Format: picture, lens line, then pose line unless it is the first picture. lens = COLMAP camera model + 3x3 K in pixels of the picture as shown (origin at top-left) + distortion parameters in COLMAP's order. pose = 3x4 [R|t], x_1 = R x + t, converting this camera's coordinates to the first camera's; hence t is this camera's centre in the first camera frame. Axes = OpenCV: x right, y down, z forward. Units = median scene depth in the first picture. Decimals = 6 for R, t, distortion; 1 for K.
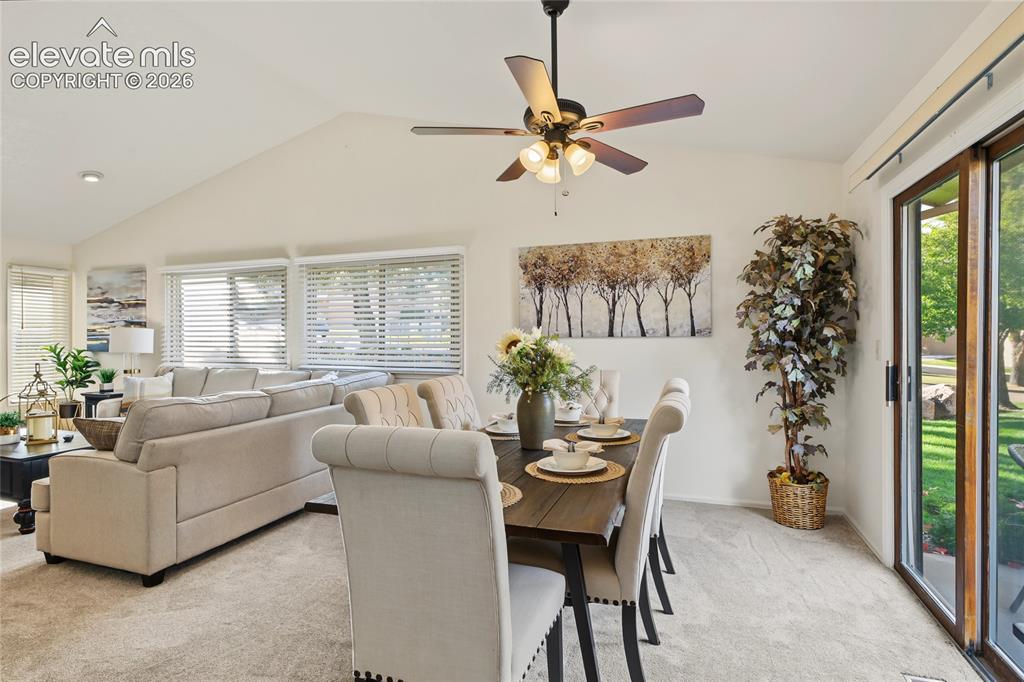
lens RADIAL K [[502.0, 0, 516.0], [0, 502.0, 339.3], [0, 0, 1]] dist [0.002301, 0.001498]
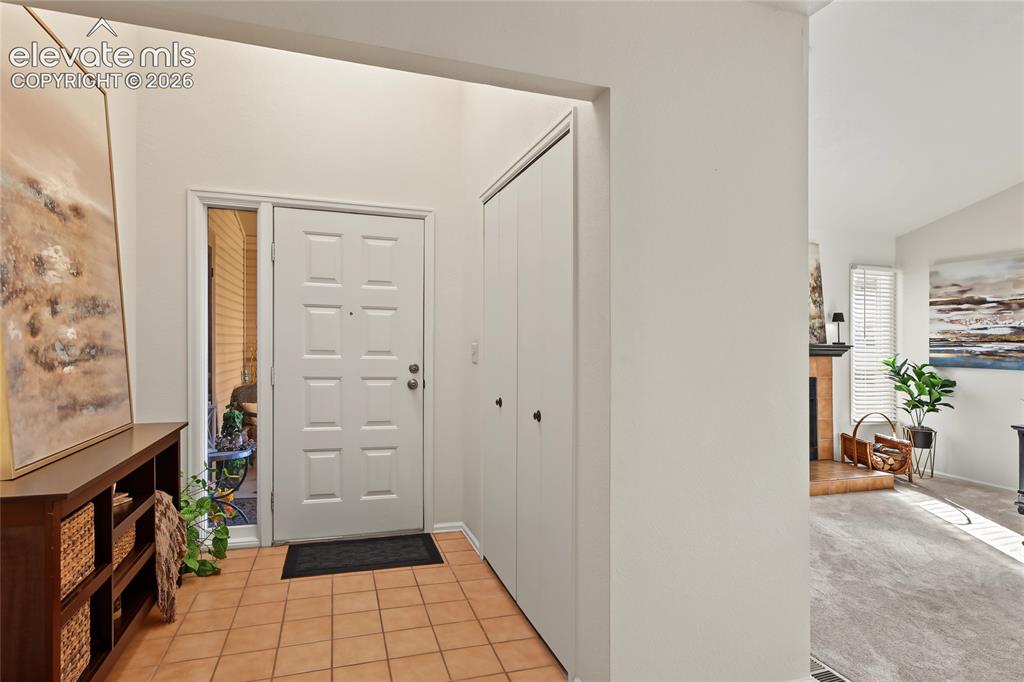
lens RADIAL K [[555.3, 0, 512.0], [0, 555.3, 341.0], [0, 0, 1]] dist [-0.003532, 0.000337]
pose [[0.620802, 0.009361, -0.783911, -0.861698], [-0.021745, 0.999750, -0.005283, 0.004762], [0.783666, 0.020326, 0.620850, -0.092505]]
